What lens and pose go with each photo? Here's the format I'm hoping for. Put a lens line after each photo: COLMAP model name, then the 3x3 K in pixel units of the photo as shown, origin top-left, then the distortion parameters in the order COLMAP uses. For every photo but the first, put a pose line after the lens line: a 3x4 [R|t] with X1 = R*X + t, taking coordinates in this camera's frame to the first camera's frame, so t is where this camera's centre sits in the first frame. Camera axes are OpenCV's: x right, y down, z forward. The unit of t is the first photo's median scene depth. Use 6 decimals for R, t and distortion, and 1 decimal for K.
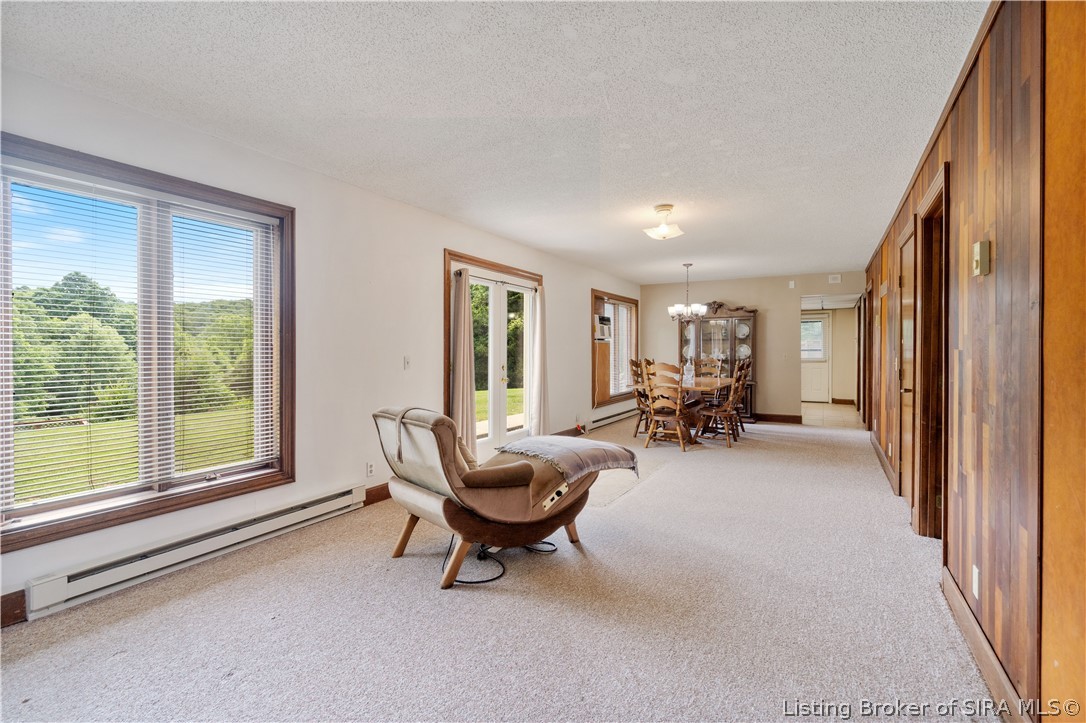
lens RADIAL K [[500.1, 0, 562.8], [0, 500.1, 355.9], [0, 0, 1]] dist [-0.000668, 0.001427]
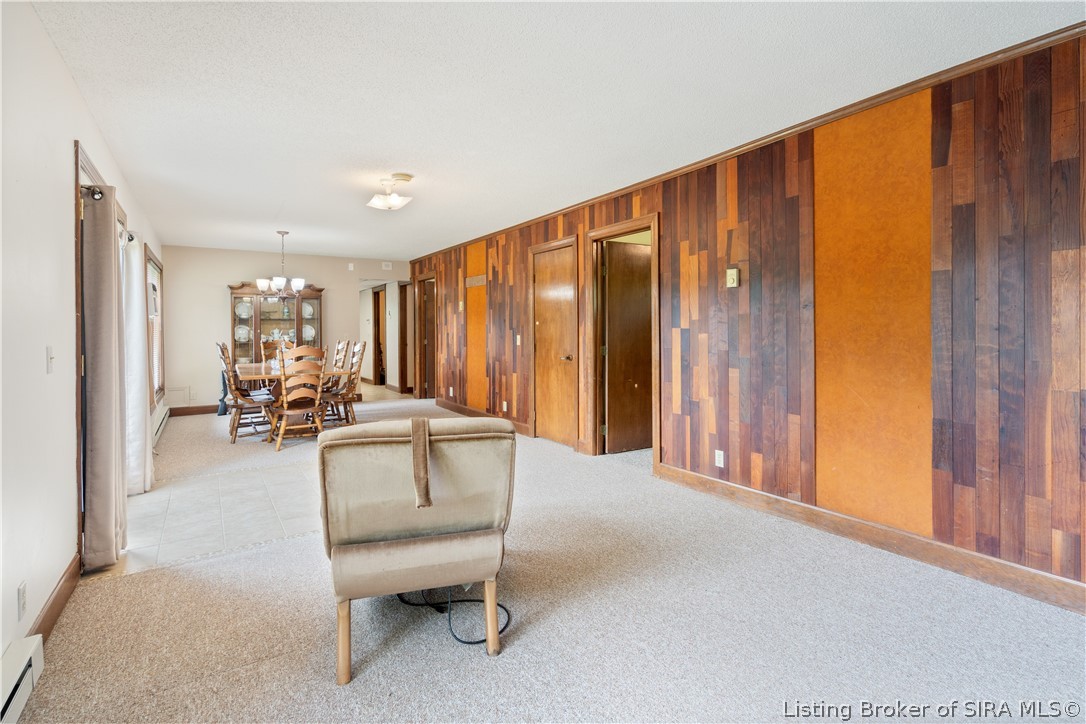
lens RADIAL K [[500.1, 0, 529.7], [0, 500.1, 332.4], [0, 0, 1]] dist [-0.000668, 0.001427]
pose [[0.478999, -0.008390, 0.877775, -0.362979], [0.017135, 0.999853, 0.000207, -0.002714], [-0.877648, 0.014941, 0.479072, 0.253708]]
